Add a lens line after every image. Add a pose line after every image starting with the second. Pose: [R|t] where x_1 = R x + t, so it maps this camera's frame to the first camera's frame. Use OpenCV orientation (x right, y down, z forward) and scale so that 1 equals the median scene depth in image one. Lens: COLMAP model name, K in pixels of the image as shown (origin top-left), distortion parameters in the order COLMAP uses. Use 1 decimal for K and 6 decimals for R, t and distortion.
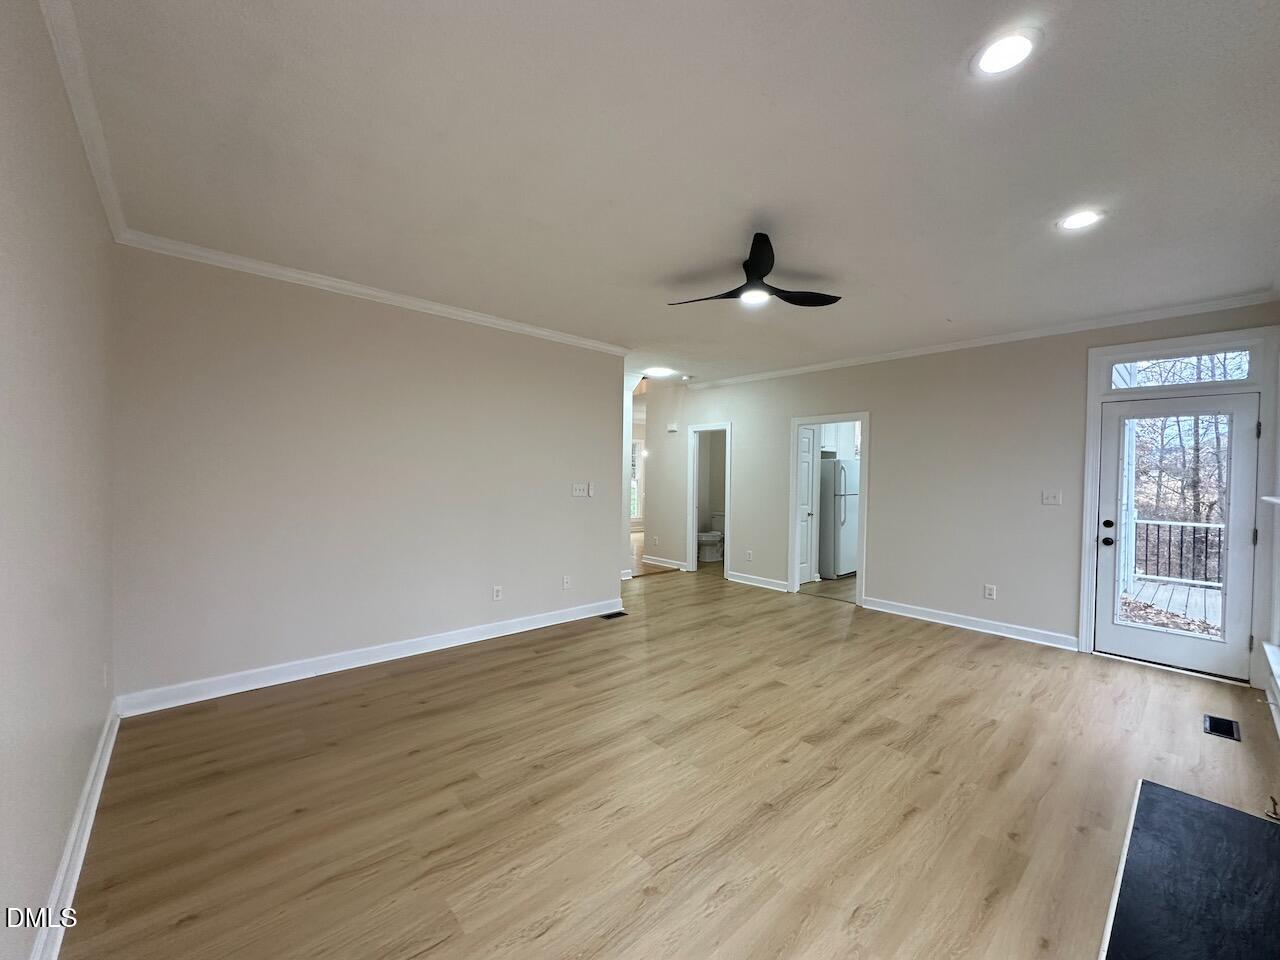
lens RADIAL K [[507.2, 0, 639.1], [0, 507.2, 481.4], [0, 0, 1]] dist [-0.002114, 0.000472]
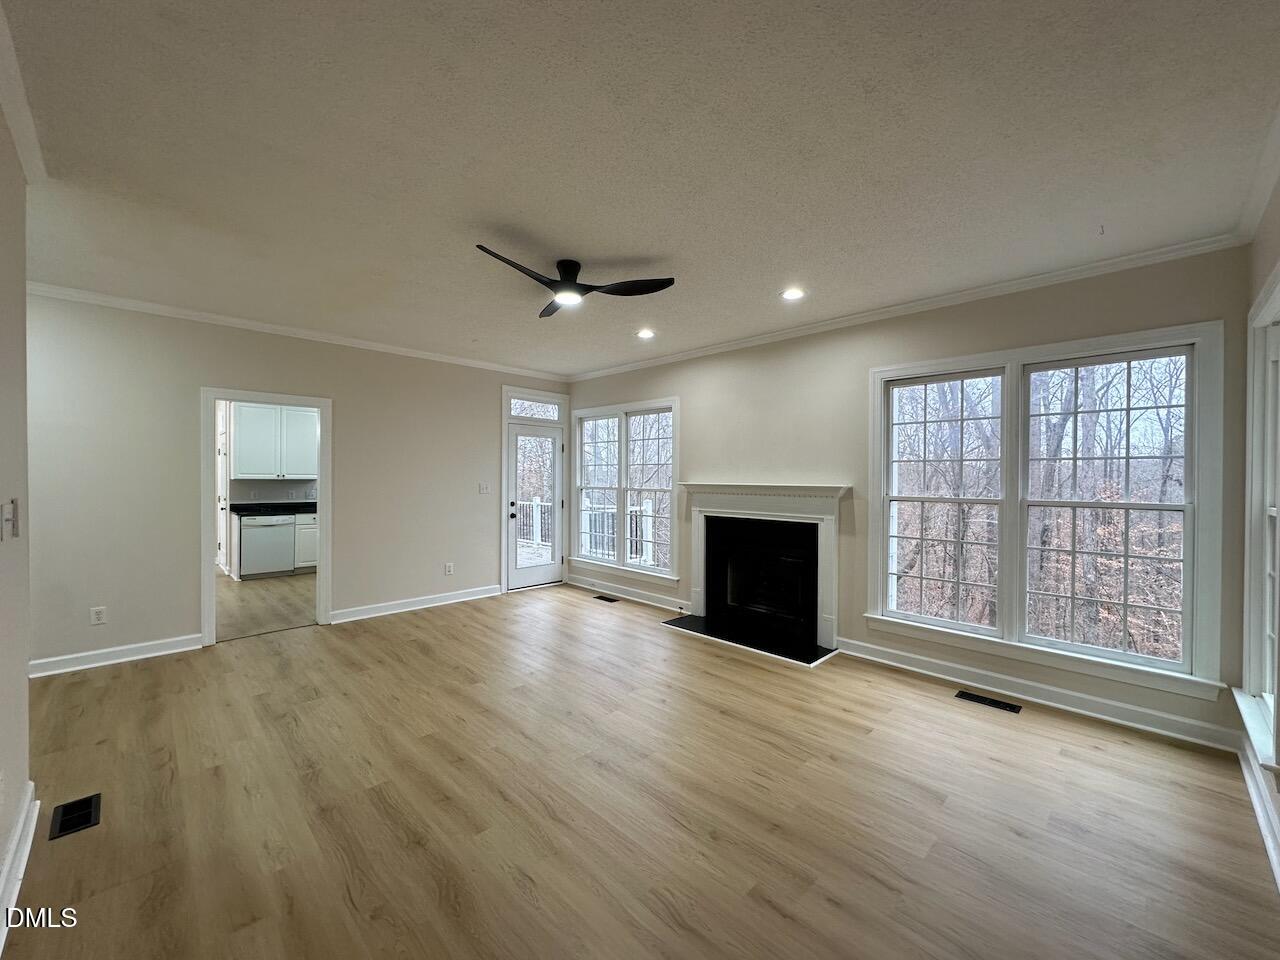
lens RADIAL K [[507.2, 0, 639.1], [0, 507.2, 481.4], [0, 0, 1]] dist [-0.002114, 0.000472]
pose [[-0.056092, -0.026296, 0.998079, -0.644530], [0.007598, 0.999613, 0.026764, -0.022858], [-0.998397, 0.009084, -0.055871, 0.749779]]
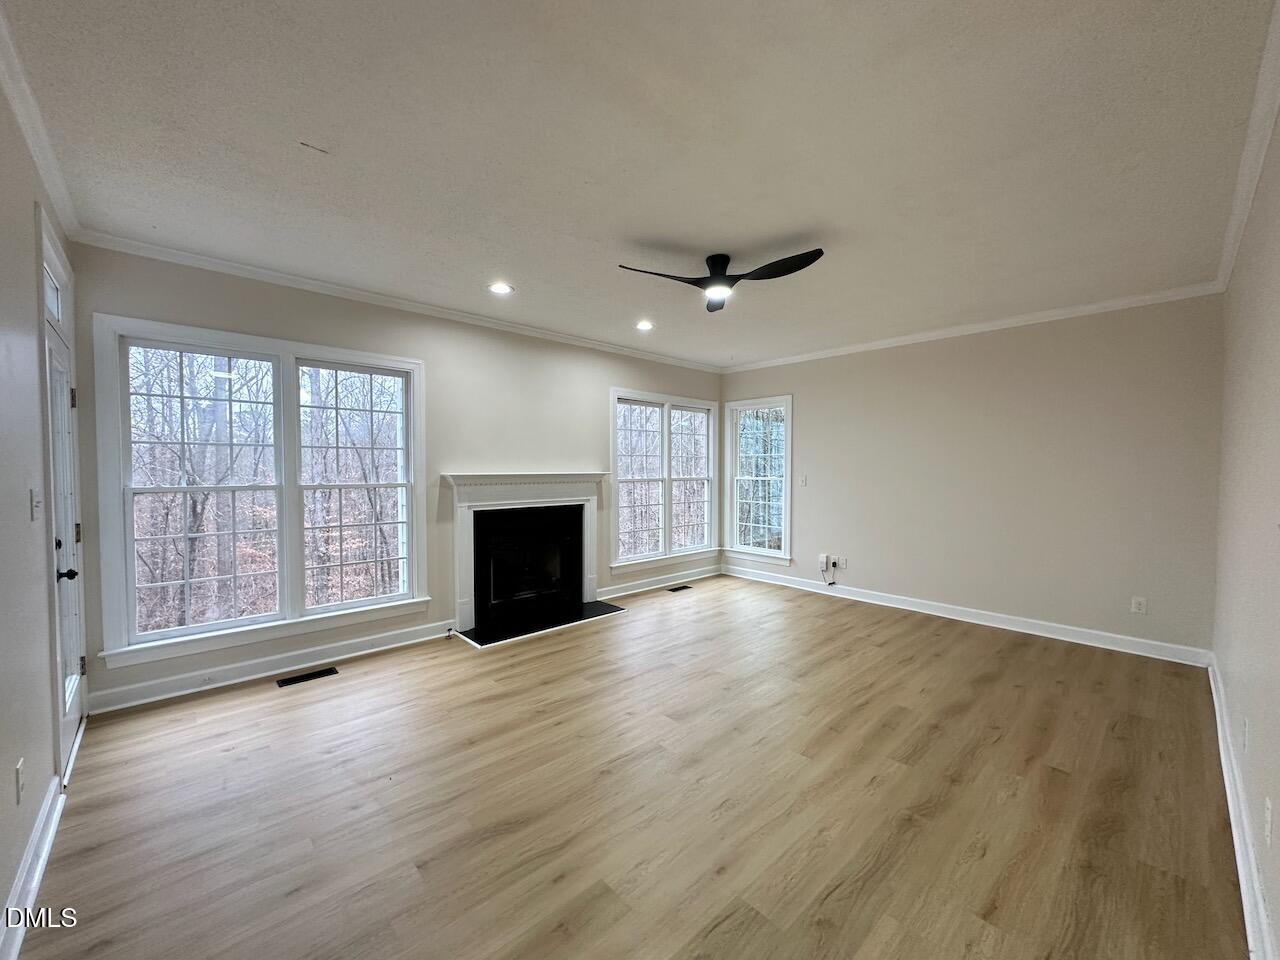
lens RADIAL K [[507.2, 0, 639.1], [0, 507.2, 481.4], [0, 0, 1]] dist [-0.002114, 0.000472]
pose [[-0.999574, -0.017522, -0.023347, 0.327463], [-0.018563, 0.998809, 0.045127, -0.021777], [0.022528, 0.045541, -0.998708, 1.655592]]
